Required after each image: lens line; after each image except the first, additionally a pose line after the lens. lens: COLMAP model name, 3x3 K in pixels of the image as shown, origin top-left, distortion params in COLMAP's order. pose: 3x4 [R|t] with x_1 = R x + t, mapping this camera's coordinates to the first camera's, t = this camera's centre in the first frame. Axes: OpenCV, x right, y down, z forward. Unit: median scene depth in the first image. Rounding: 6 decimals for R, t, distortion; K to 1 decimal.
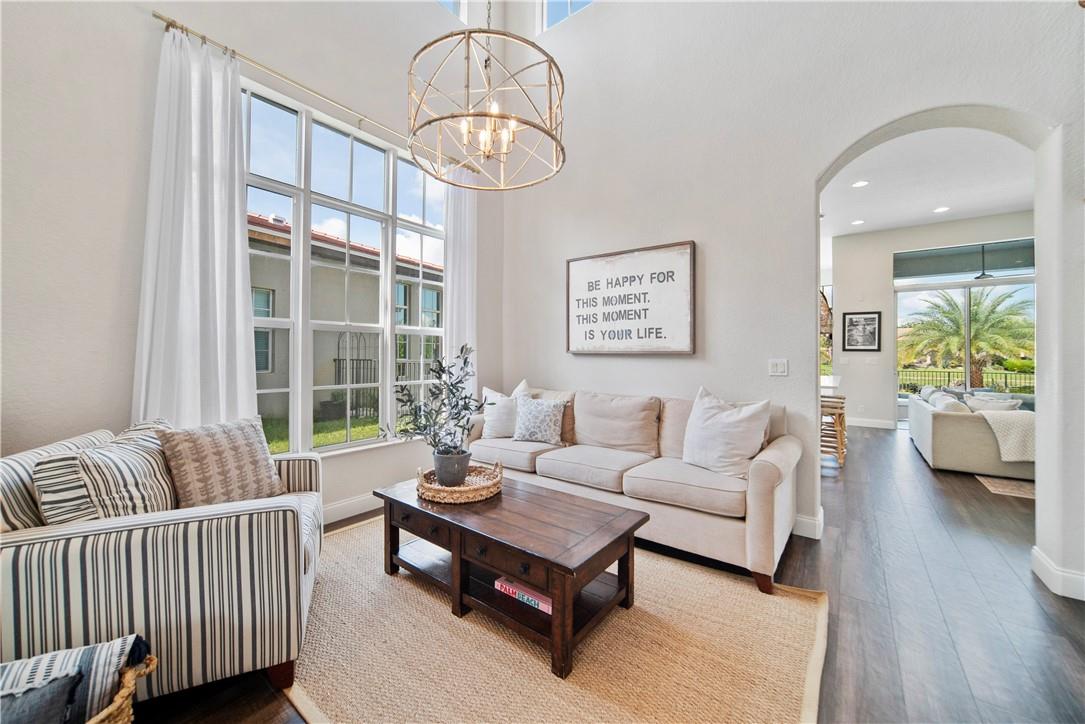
lens RADIAL K [[410.1, 0, 543.0], [0, 410.1, 356.1], [0, 0, 1]] dist [-0.024915, 0.007530]
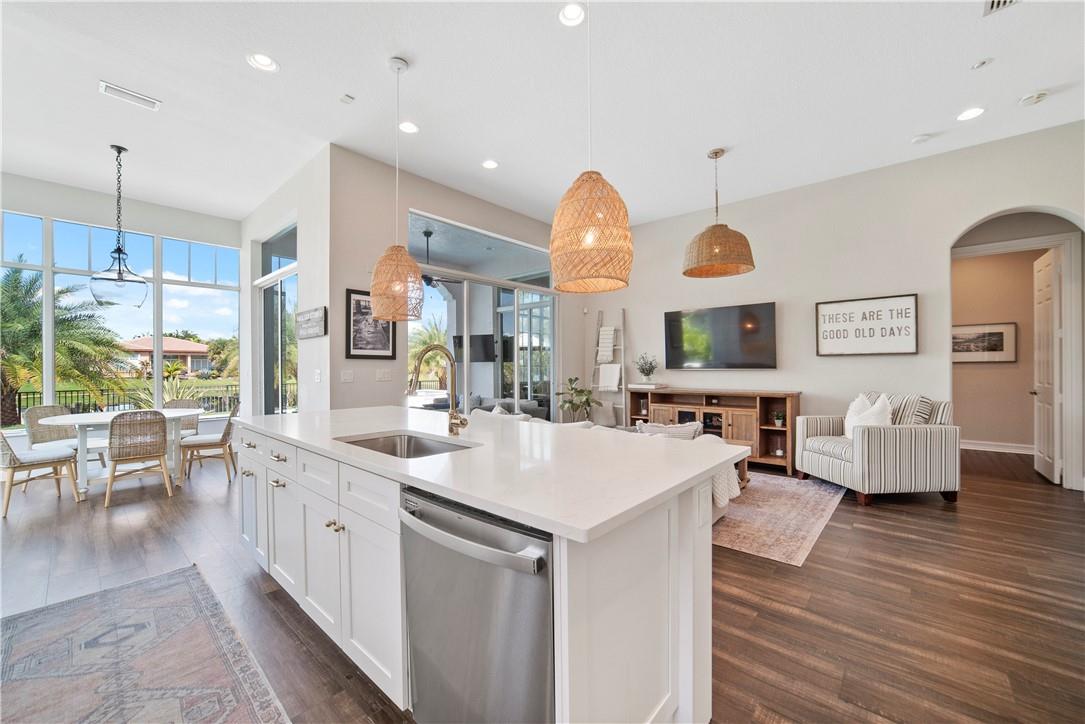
lens RADIAL K [[422.6, 0, 541.8], [0, 422.6, 366.9], [0, 0, 1]] dist [-0.014272, 0.004243]
pose [[0.084653, -0.005134, 0.996397, 0.191234], [0.005372, 0.999975, 0.004696, -0.001726], [-0.996396, 0.004955, 0.084678, 0.688885]]
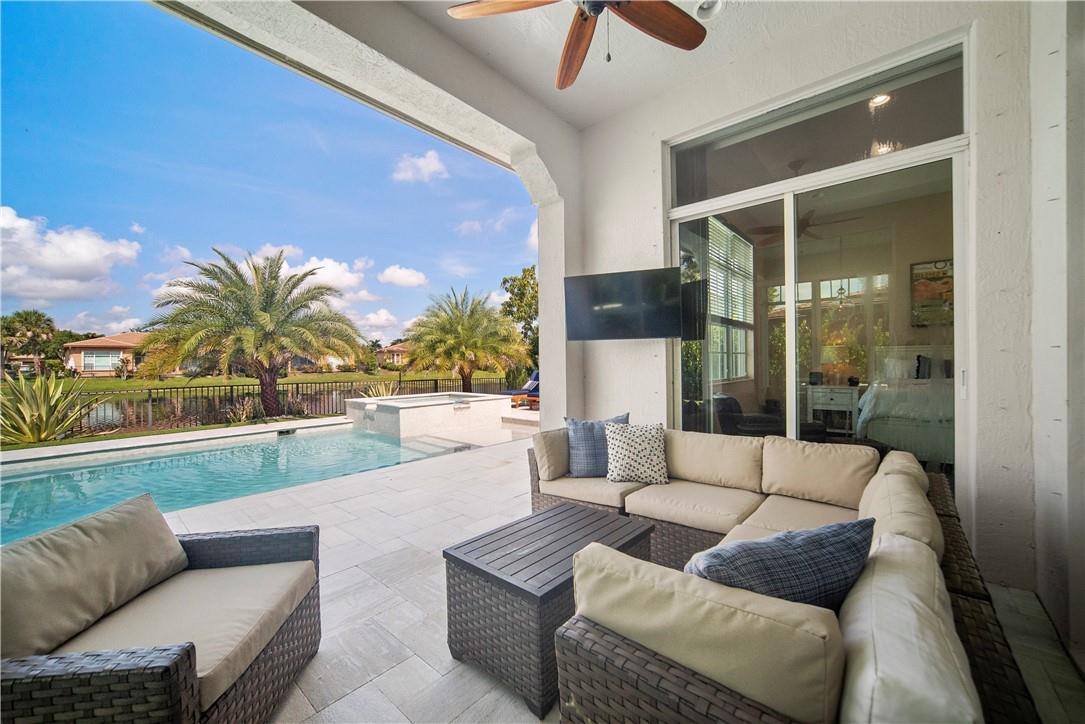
lens RADIAL K [[422.6, 0, 541.2], [0, 422.6, 361.6], [0, 0, 1]] dist [-0.014272, 0.004243]
pose [[0.084466, -0.001692, 0.996425, 0.873283], [0.010502, 0.999945, 0.000808, 0.014172], [-0.996371, 0.010396, 0.084479, 1.023406]]
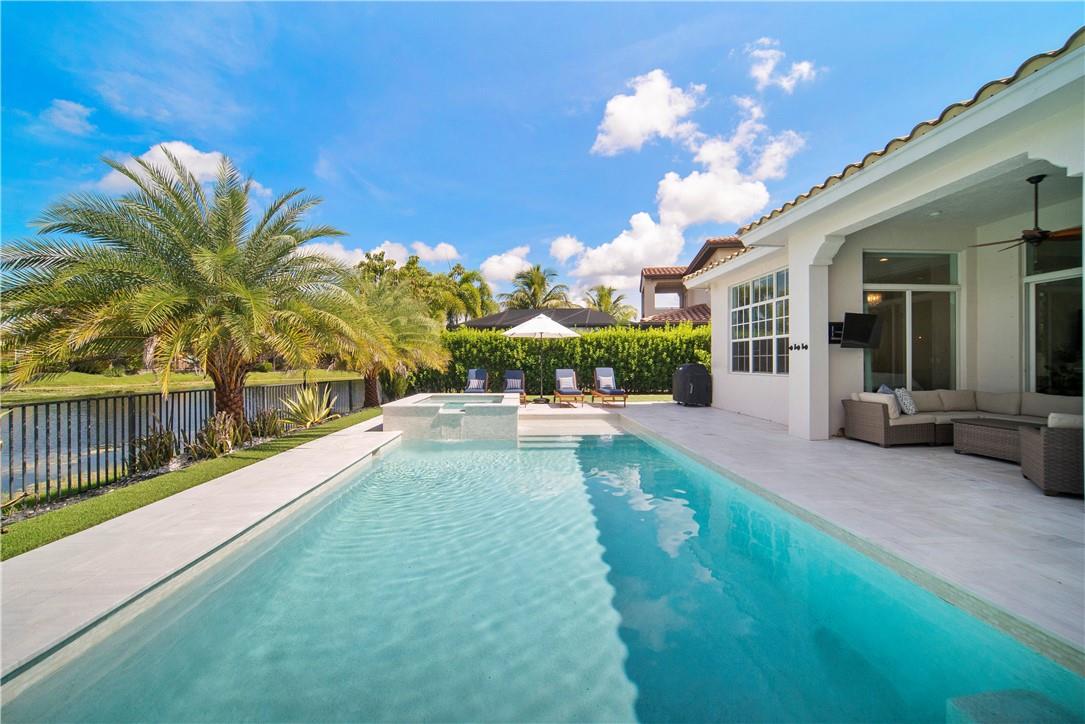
lens RADIAL K [[422.6, 0, 545.7], [0, 422.6, 362.7], [0, 0, 1]] dist [-0.014272, 0.004243]
pose [[-0.632760, -0.003046, 0.774342, 1.114193], [-0.002006, 0.999995, 0.002295, 0.021495], [-0.774346, -0.000101, -0.632763, 2.128749]]
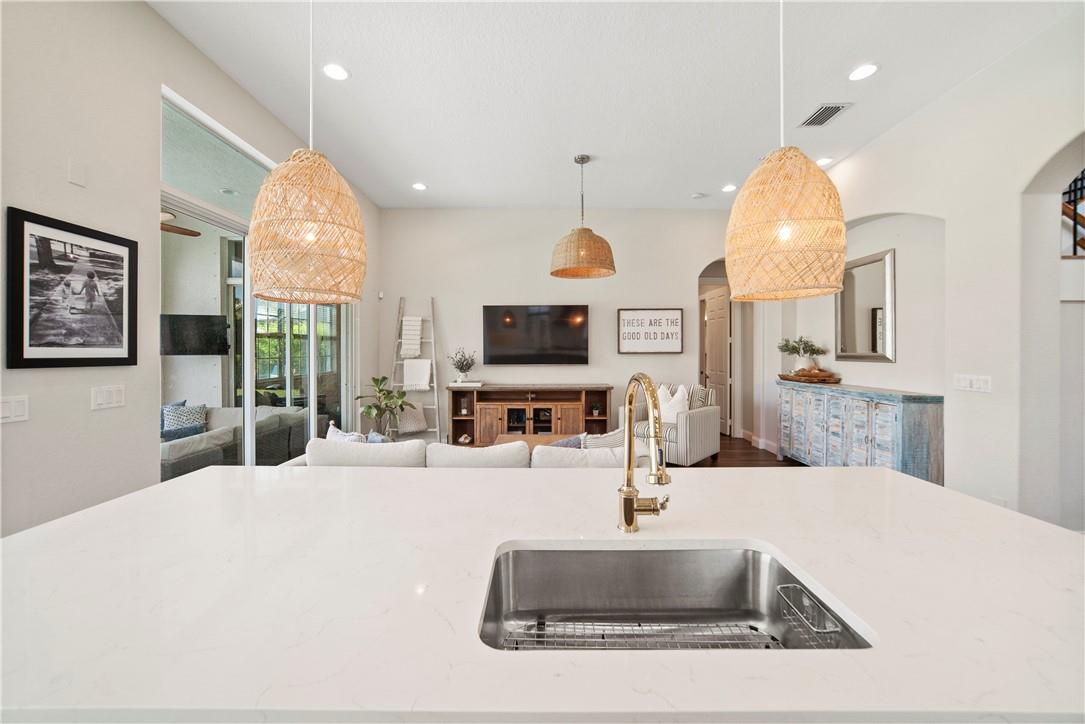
lens RADIAL K [[410.1, 0, 539.5], [0, 410.1, 352.1], [0, 0, 1]] dist [-0.024915, 0.007530]
pose [[-0.595957, -0.007795, 0.802979, 0.363369], [-0.000494, 0.999956, 0.009341, -0.023758], [-0.803016, 0.005171, -0.595935, 0.893593]]
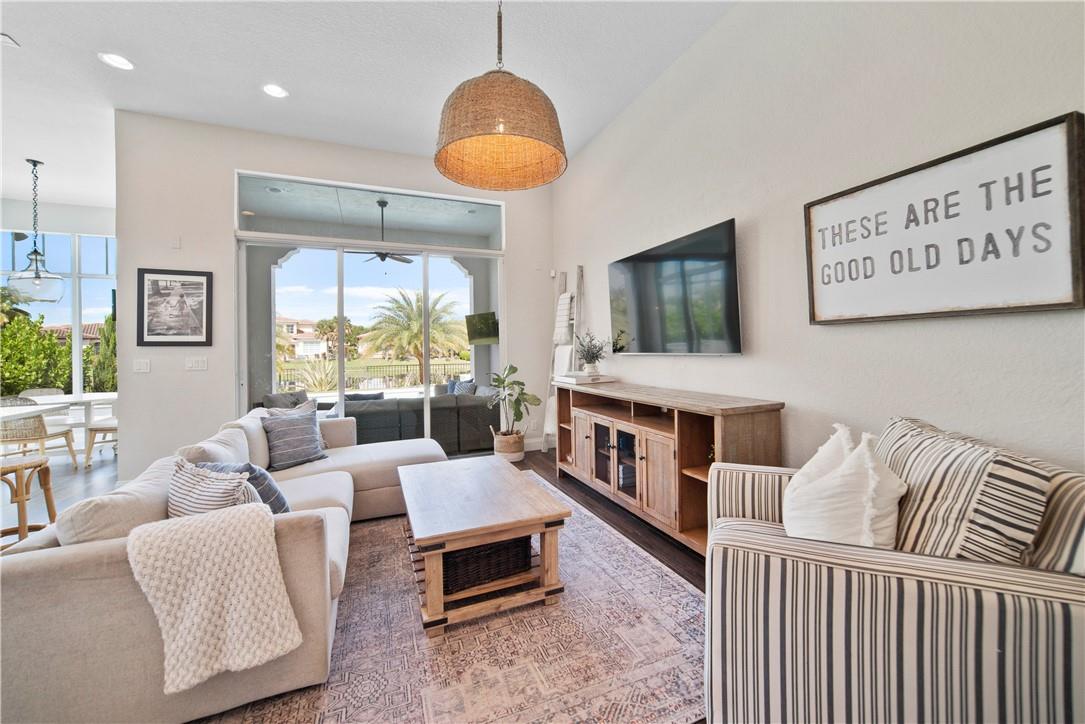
lens RADIAL K [[422.6, 0, 544.8], [0, 422.6, 343.7], [0, 0, 1]] dist [-0.014272, 0.004243]
pose [[0.504329, -0.003305, 0.863505, 0.551298], [0.019366, 0.999784, -0.007484, -0.001474], [-0.863294, 0.020497, 0.504285, 0.318425]]
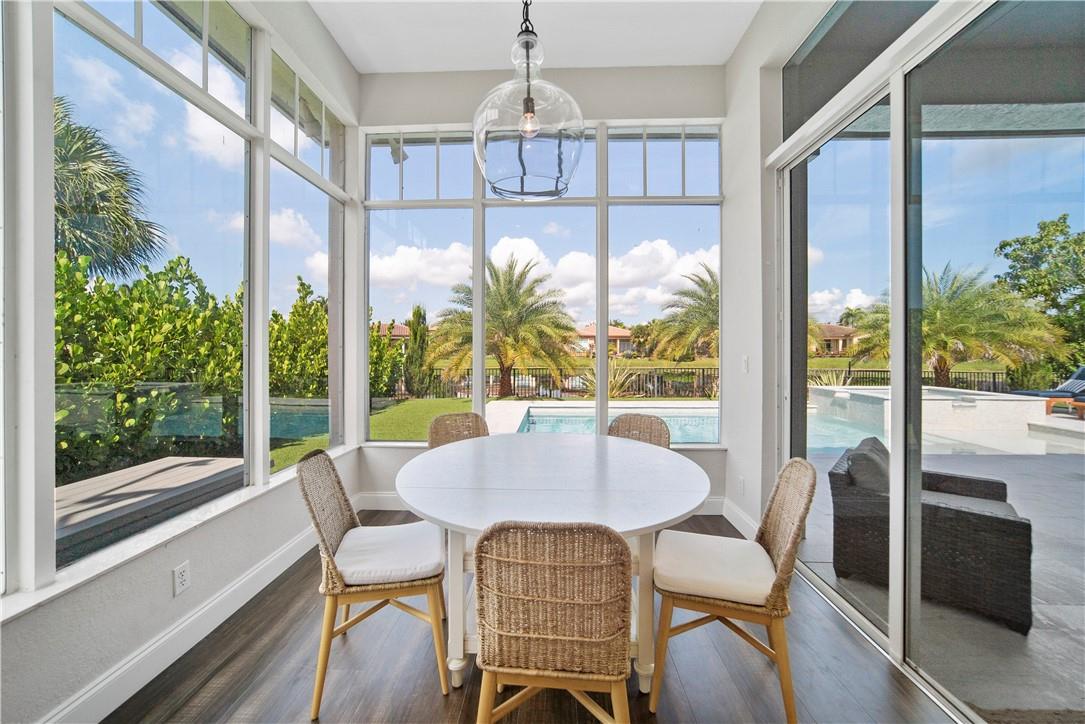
lens RADIAL K [[410.1, 0, 543.2], [0, 410.1, 358.7], [0, 0, 1]] dist [-0.024915, 0.007530]
pose [[0.820436, -0.015830, 0.571520, 0.601640], [0.001967, 0.999689, 0.024865, -0.002057], [-0.571736, -0.019276, 0.820211, 1.137447]]
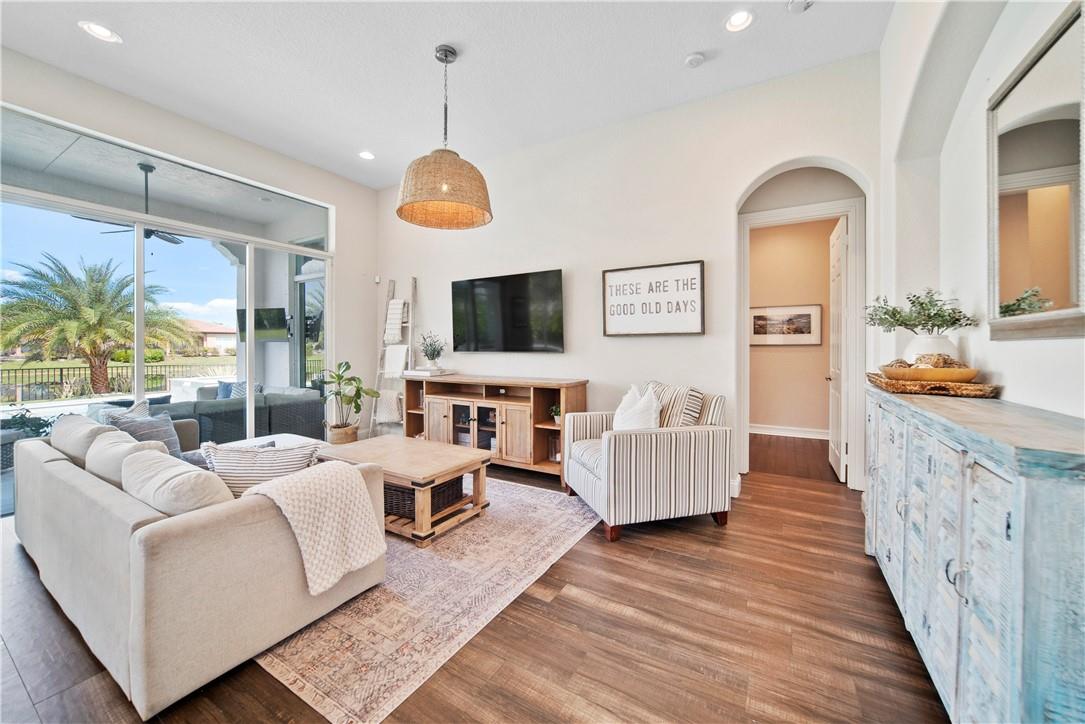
lens RADIAL K [[410.1, 0, 544.0], [0, 410.1, 348.7], [0, 0, 1]] dist [-0.024915, 0.007530]
pose [[-0.112796, -0.006092, 0.993599, 0.380568], [0.000130, 0.999981, 0.006145, -0.000691], [-0.993618, 0.000823, -0.112793, 0.443109]]
